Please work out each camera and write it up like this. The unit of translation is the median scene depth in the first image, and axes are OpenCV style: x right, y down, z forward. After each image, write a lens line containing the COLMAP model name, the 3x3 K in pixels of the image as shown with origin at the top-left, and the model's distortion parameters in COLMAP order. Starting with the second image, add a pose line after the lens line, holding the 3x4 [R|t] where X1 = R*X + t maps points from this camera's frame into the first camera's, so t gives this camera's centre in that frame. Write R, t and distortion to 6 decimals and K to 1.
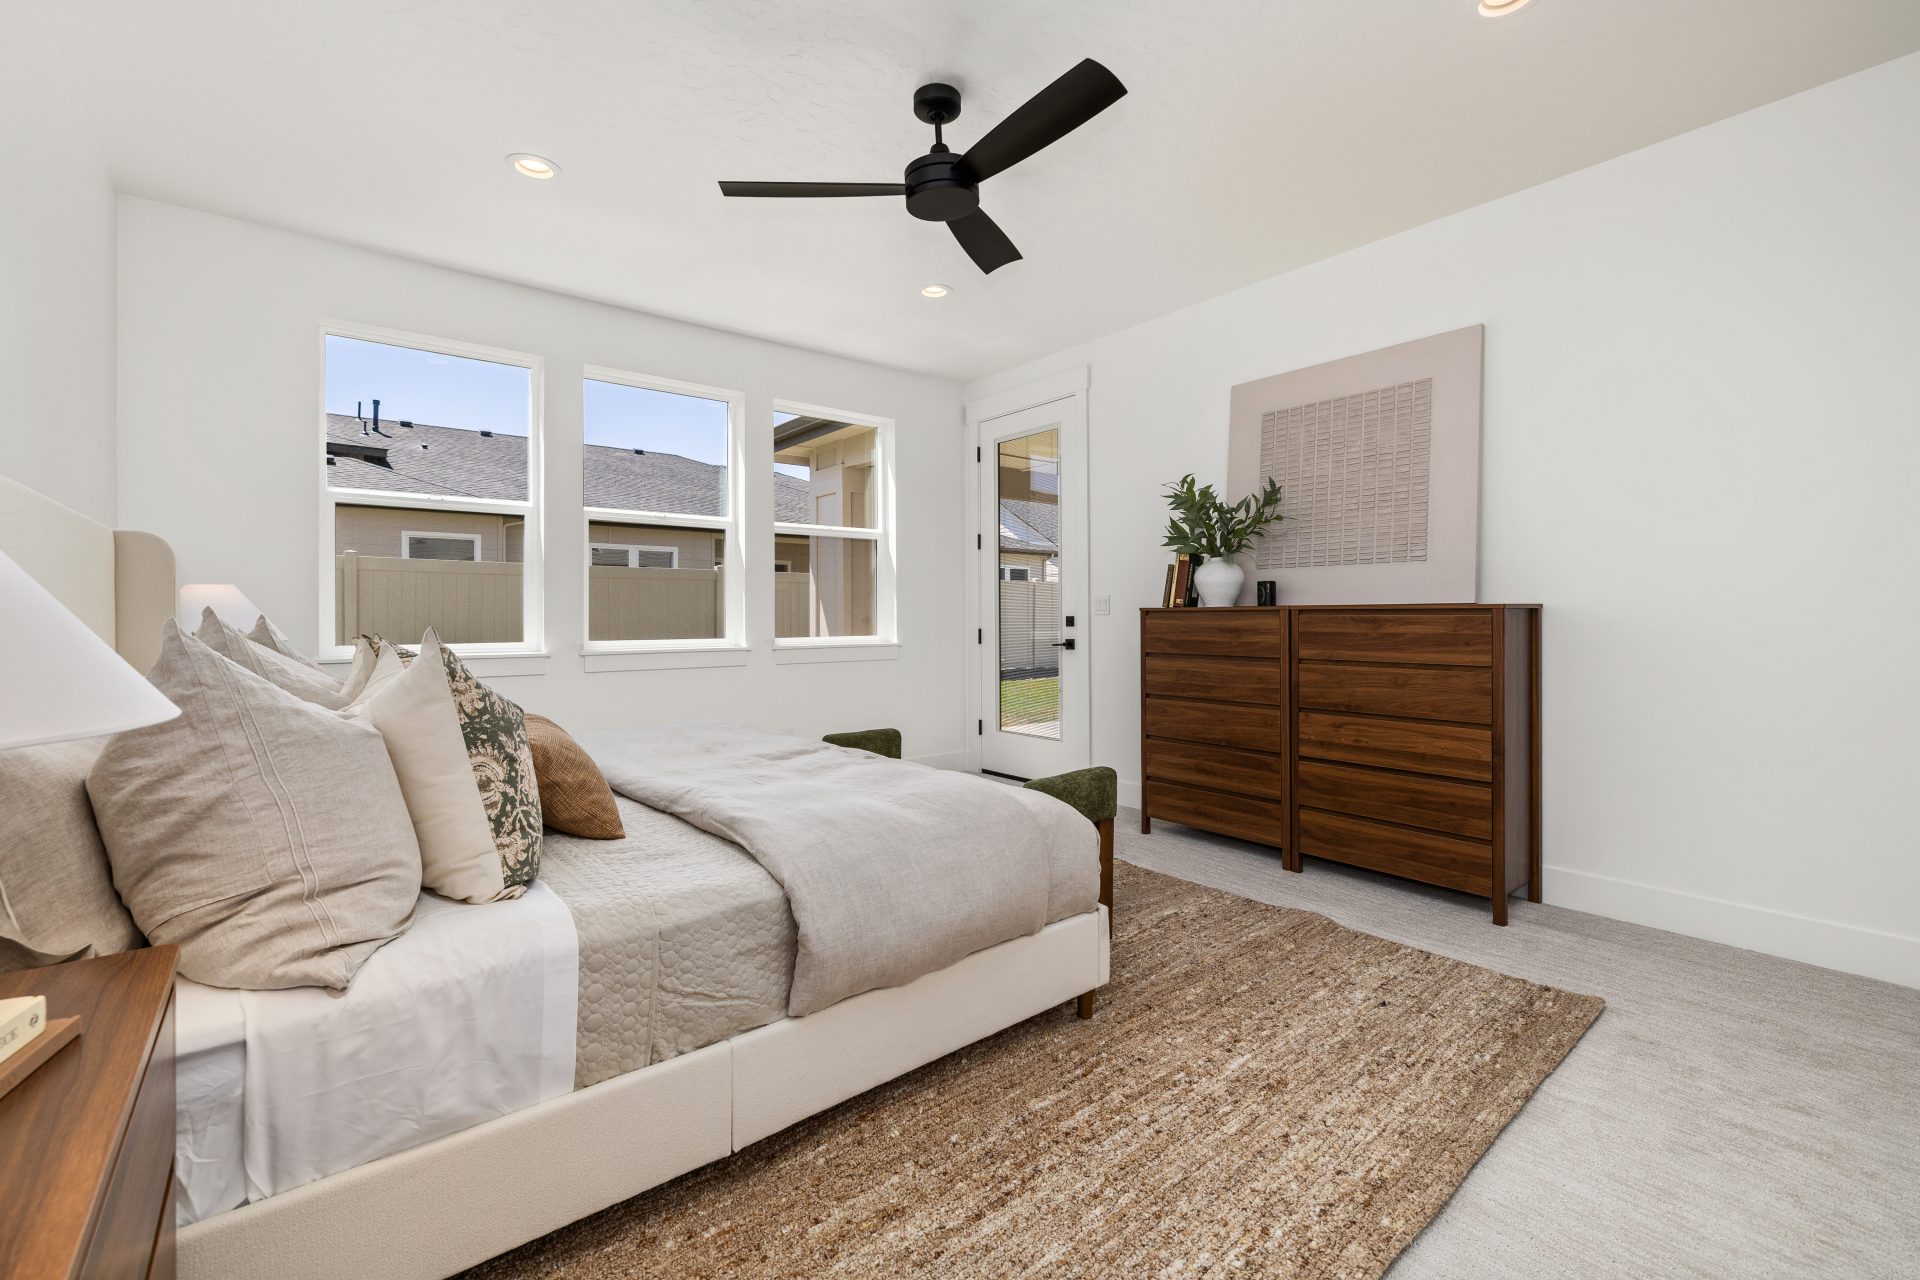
lens RADIAL K [[822.1, 0, 963.1], [0, 822.1, 612.0], [0, 0, 1]] dist [-0.003154, -0.000262]
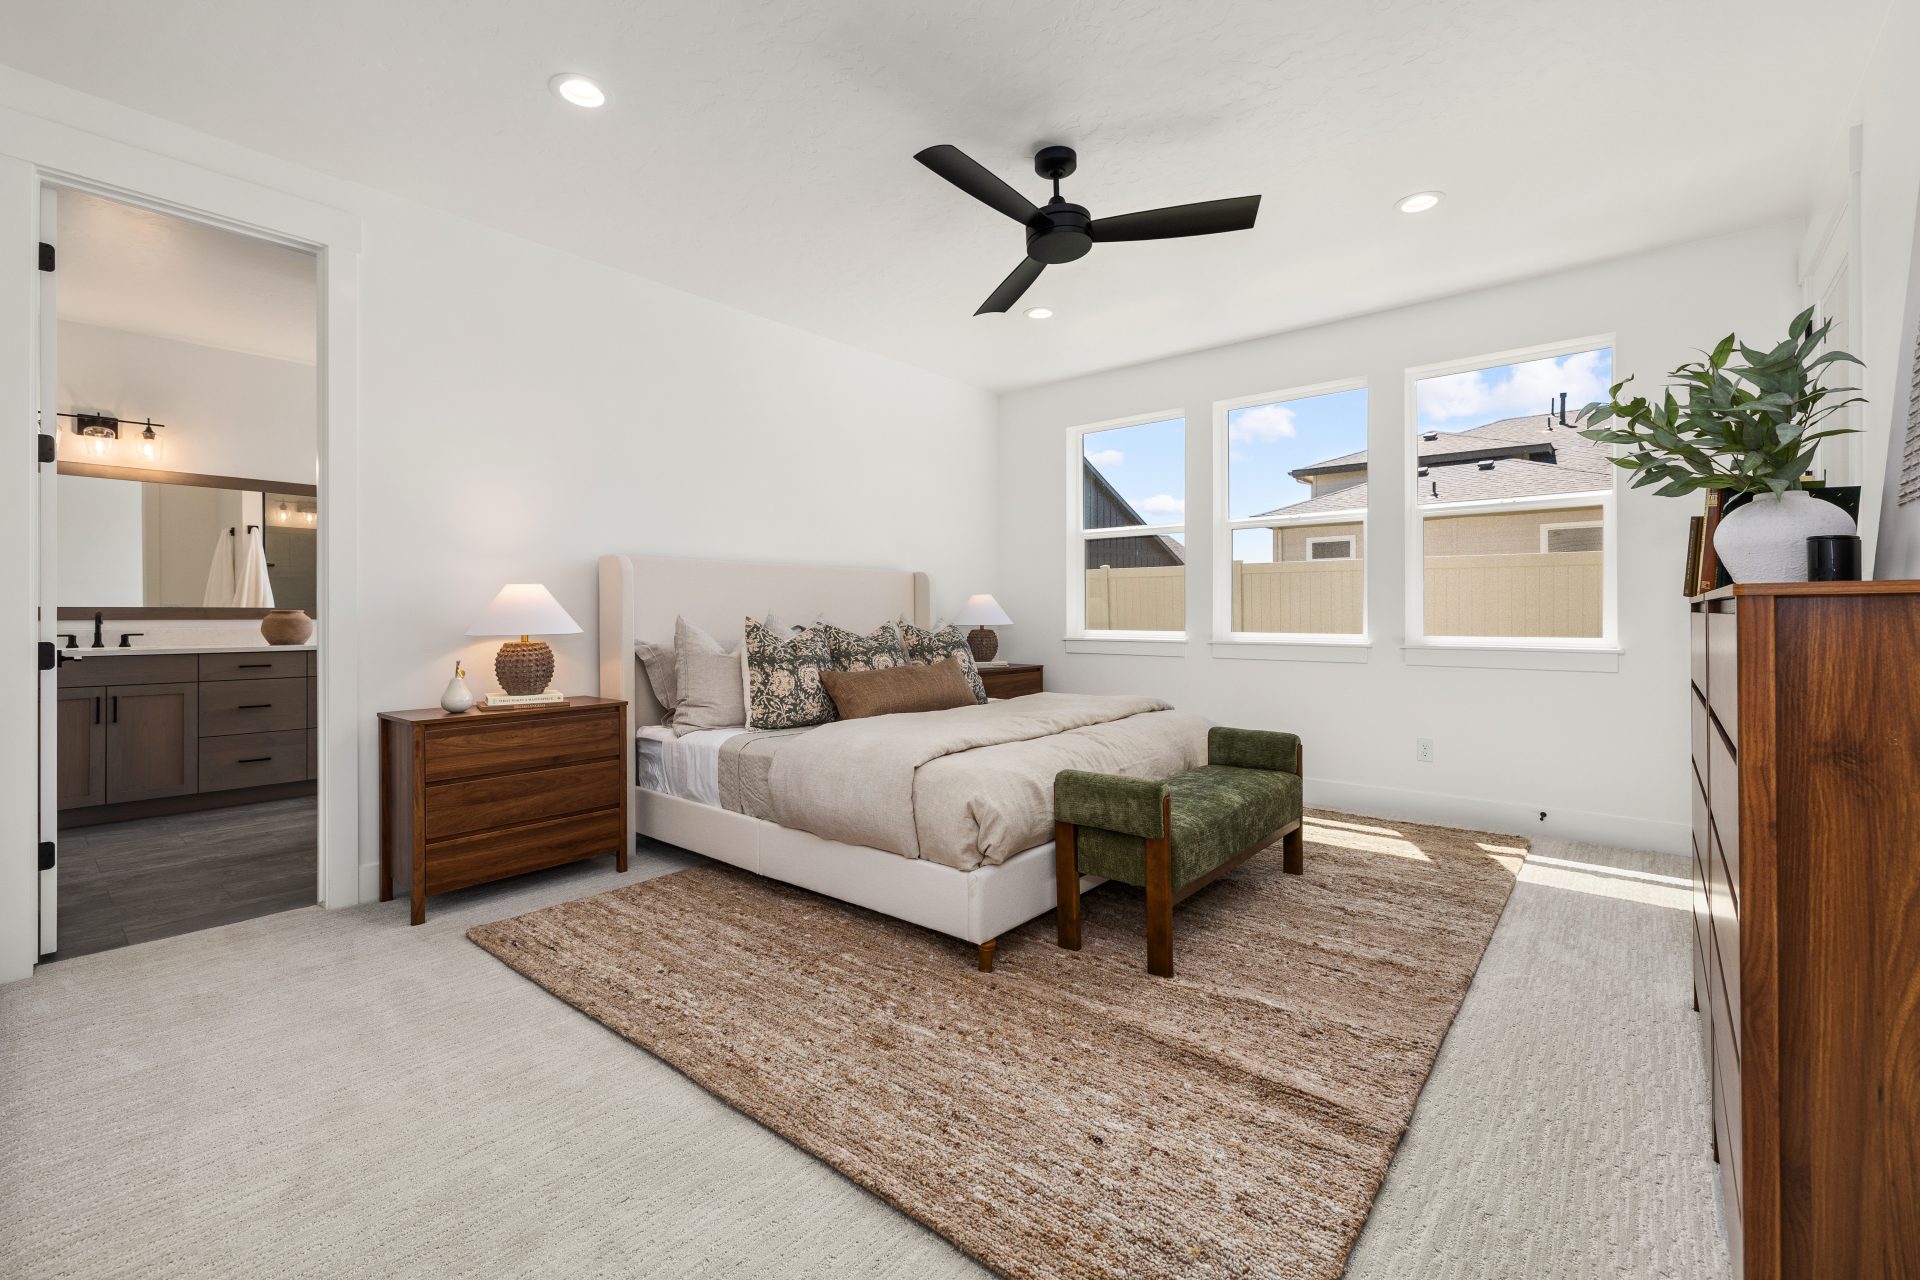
lens RADIAL K [[822.1, 0, 946.0], [0, 822.1, 610.3], [0, 0, 1]] dist [-0.003154, -0.000262]
pose [[0.174160, 0.003545, -0.984711, 1.557924], [0.004147, 0.999982, 0.004334, -0.007229], [0.984709, -0.004838, 0.174142, 0.943738]]
